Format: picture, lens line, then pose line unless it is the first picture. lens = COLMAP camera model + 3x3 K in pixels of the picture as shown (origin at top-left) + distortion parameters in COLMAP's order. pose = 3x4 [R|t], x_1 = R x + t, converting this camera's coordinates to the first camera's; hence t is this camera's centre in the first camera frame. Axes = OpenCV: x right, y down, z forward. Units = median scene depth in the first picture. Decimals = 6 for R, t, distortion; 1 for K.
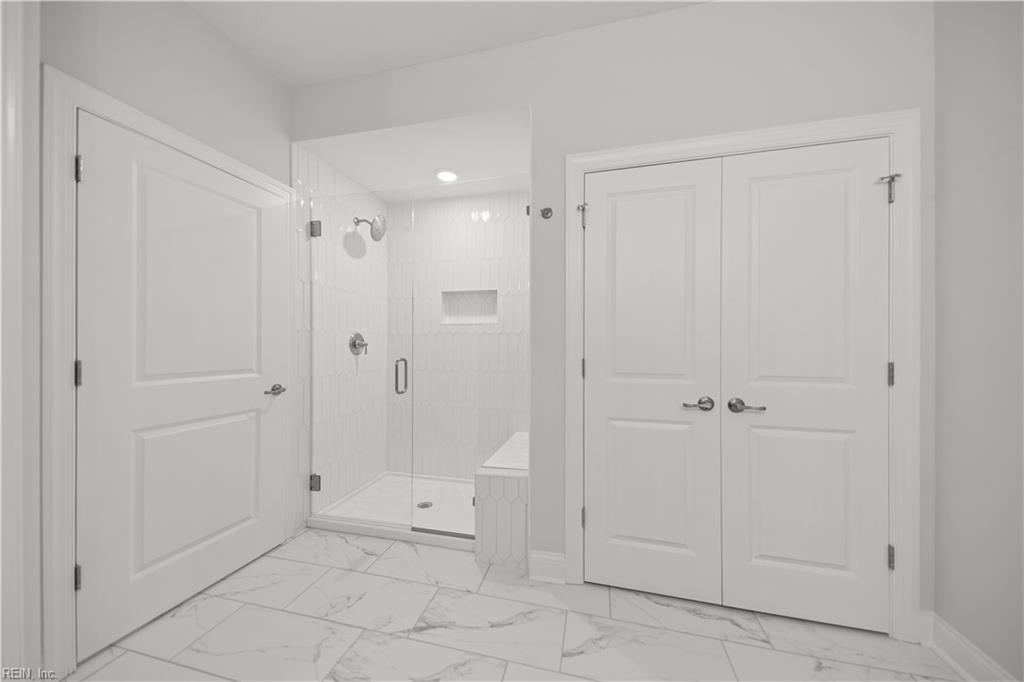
lens RADIAL K [[361.1, 0, 512.0], [0, 361.1, 341.0], [0, 0, 1]] dist [0.000737, 0.000070]
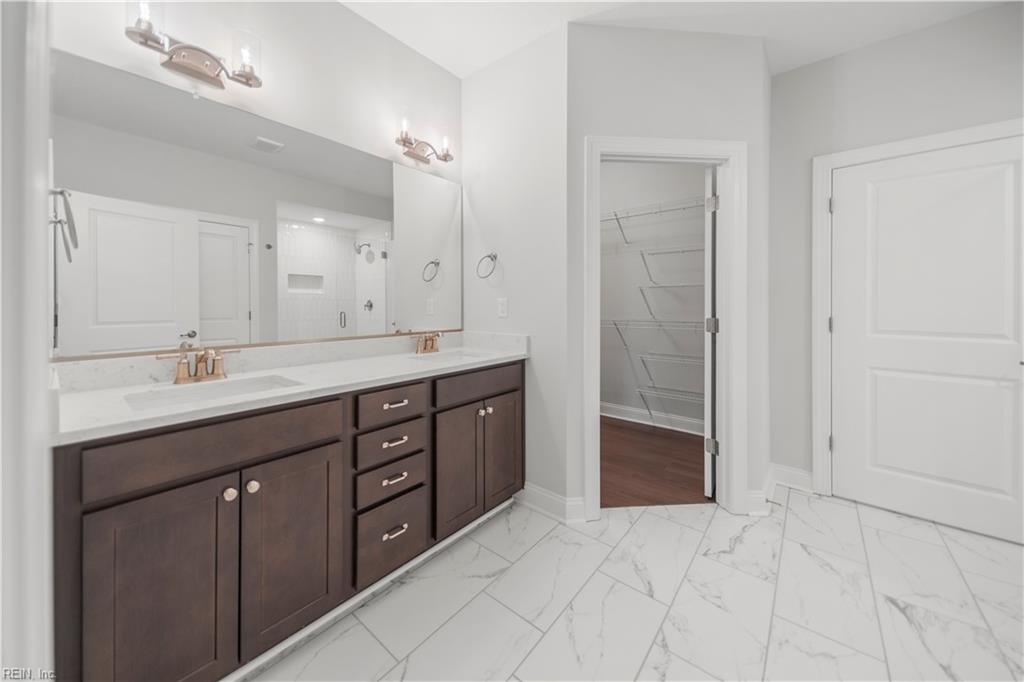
lens RADIAL K [[371.1, 0, 511.5], [0, 371.1, 307.4], [0, 0, 1]] dist [-0.000001, -0.000007]
pose [[-0.428348, -0.003131, -0.903608, 0.908690], [-0.000622, 0.999995, -0.003171, 0.012540], [0.903614, -0.000796, -0.428348, 0.333798]]
